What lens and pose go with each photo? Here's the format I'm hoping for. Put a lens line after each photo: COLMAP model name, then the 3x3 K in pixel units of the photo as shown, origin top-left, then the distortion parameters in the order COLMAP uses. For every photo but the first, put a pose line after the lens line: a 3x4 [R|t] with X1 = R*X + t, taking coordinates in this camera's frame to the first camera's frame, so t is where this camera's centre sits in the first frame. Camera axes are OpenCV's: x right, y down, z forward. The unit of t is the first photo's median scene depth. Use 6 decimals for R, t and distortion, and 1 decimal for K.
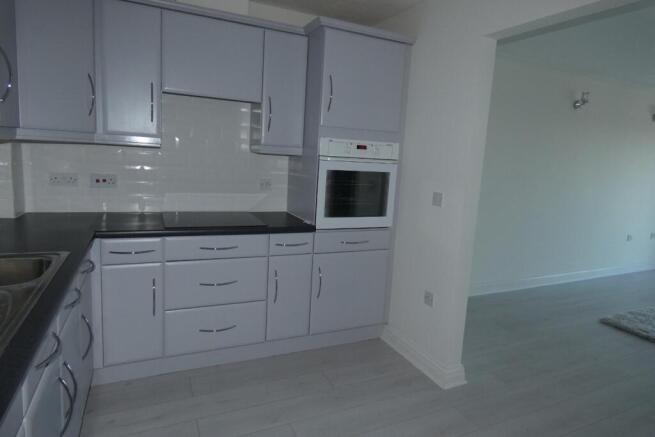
lens RADIAL K [[406.7, 0, 327.5], [0, 406.7, 218.5], [0, 0, 1]] dist [-0.001347, -0.001990]
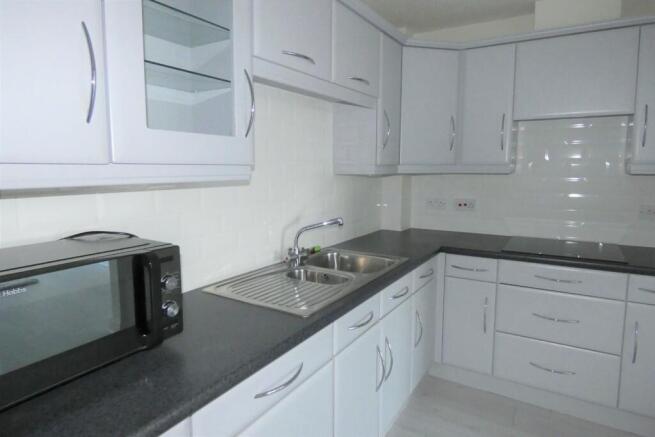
lens RADIAL K [[387.1, 0, 329.4], [0, 387.1, 215.8], [0, 0, 1]] dist [0.001580, 0.000623]
pose [[0.546438, 0.038530, -0.836613, 0.164840], [-0.098948, 0.994915, -0.018807, -0.003196], [0.831634, 0.093058, 0.547472, 0.078661]]
